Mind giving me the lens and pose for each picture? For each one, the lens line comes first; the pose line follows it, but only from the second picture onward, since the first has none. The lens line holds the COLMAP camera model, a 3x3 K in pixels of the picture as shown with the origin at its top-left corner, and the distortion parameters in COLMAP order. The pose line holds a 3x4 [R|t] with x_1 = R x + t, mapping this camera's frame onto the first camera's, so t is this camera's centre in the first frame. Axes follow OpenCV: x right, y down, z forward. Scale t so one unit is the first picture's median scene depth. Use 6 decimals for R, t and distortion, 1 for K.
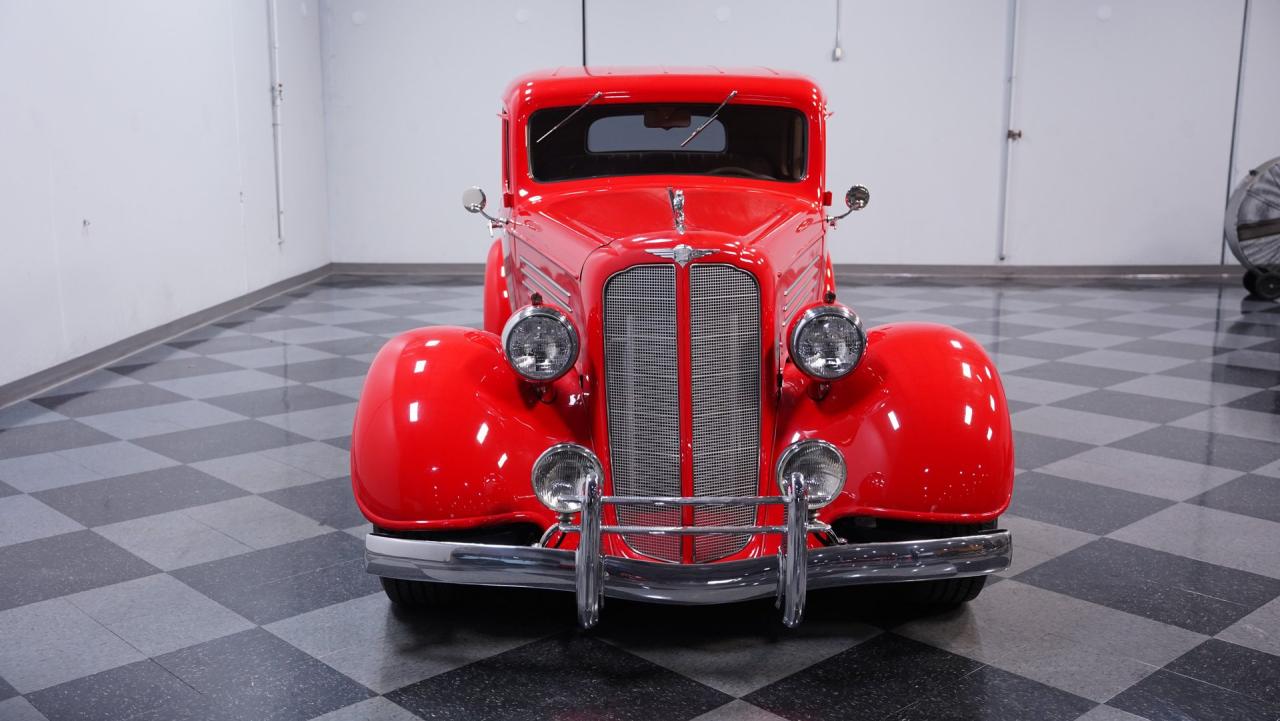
lens RADIAL K [[1258.2, 0, 640.0], [0, 1258.2, 360.5], [0, 0, 1]] dist [0.017987, 0.033112]
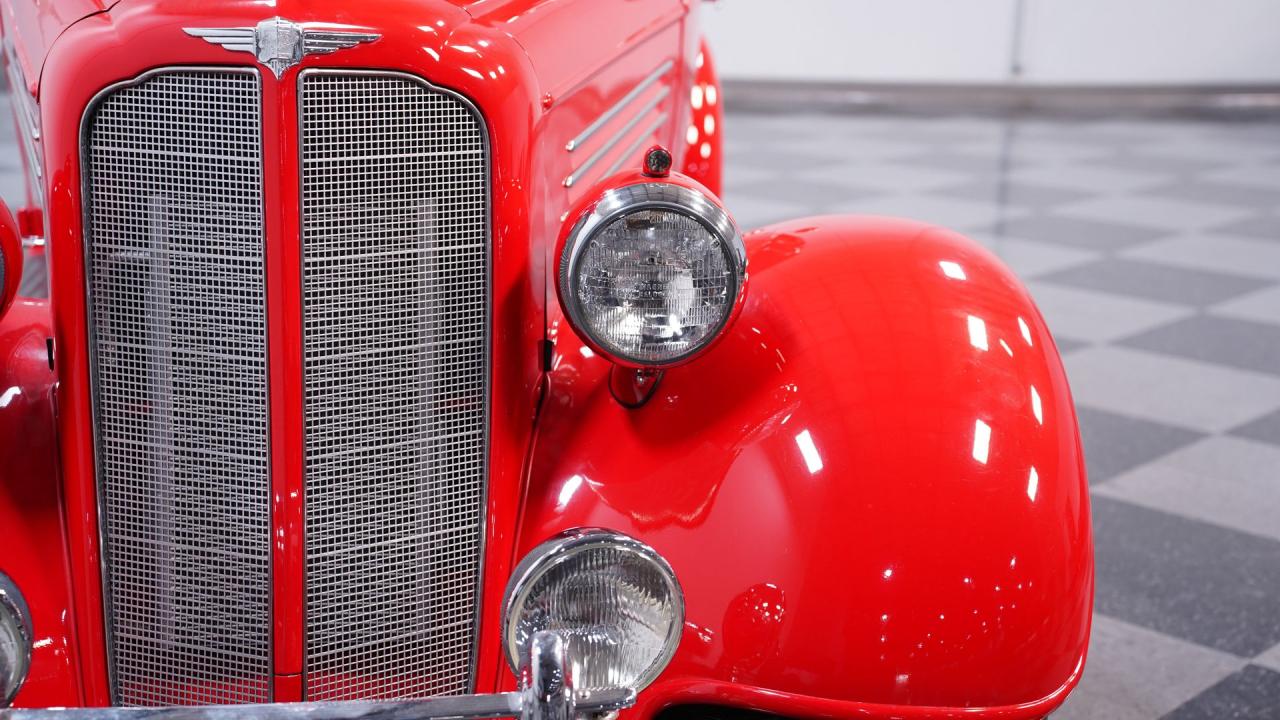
lens RADIAL K [[1905.0, 0, 660.6], [0, 1905.0, 357.0], [0, 0, 1]] dist [0.292976, 0.045339]
pose [[0.994360, 0.003127, 0.106007, 0.083783], [-0.010544, 0.997528, 0.069475, -0.029339], [-0.105528, -0.070200, 0.991935, 0.370279]]
